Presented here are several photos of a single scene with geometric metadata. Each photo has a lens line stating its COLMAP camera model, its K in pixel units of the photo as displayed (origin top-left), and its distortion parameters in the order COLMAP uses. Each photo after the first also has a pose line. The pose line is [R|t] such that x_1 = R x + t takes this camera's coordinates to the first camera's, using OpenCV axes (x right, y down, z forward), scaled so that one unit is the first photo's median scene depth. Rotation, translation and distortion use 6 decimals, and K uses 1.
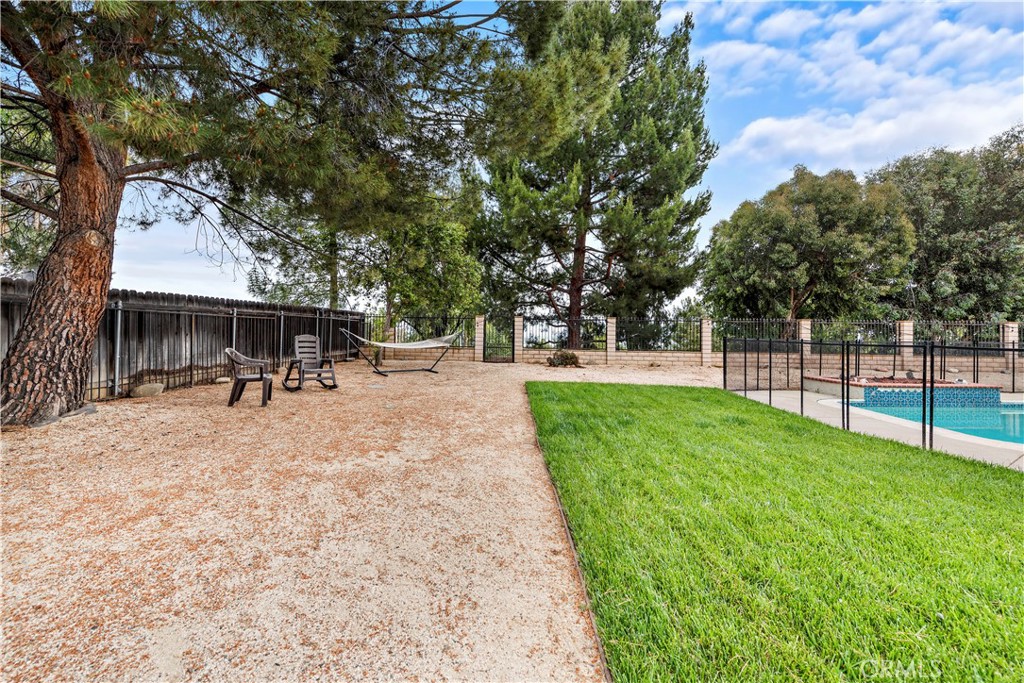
lens RADIAL K [[405.2, 0, 511.6], [0, 405.2, 322.9], [0, 0, 1]] dist [0.008082, -0.000669]
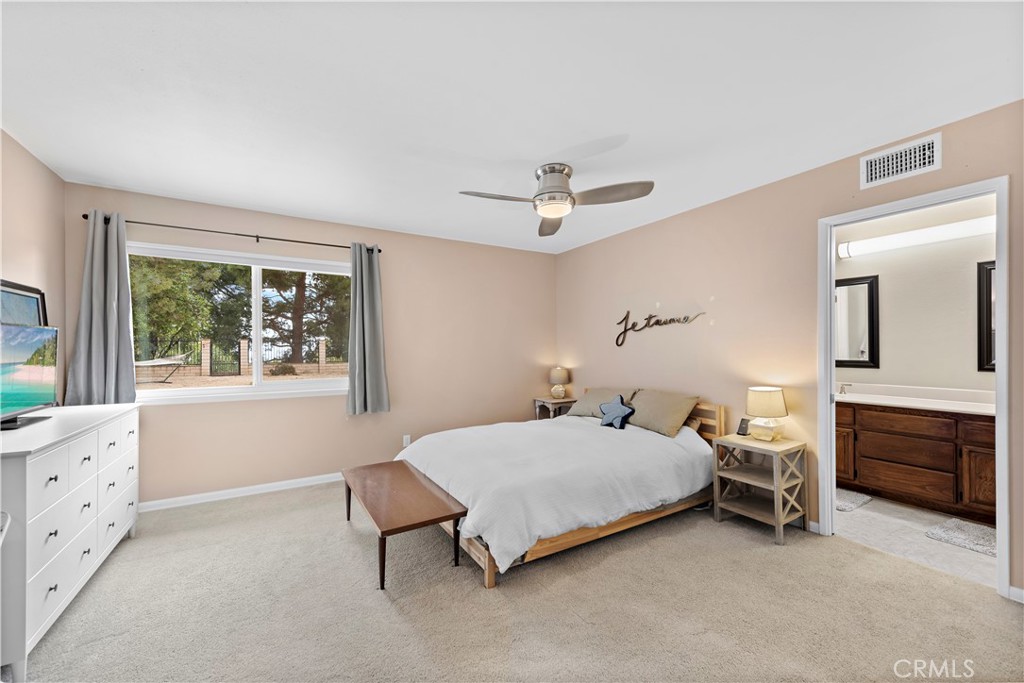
lens RADIAL K [[405.2, 0, 519.5], [0, 405.2, 342.7], [0, 0, 1]] dist [0.008082, -0.000669]
pose [[0.817132, -0.015674, 0.576237, -0.008535], [0.012252, 0.999877, 0.009824, -0.006050], [-0.576320, -0.000968, 0.817224, -0.437855]]
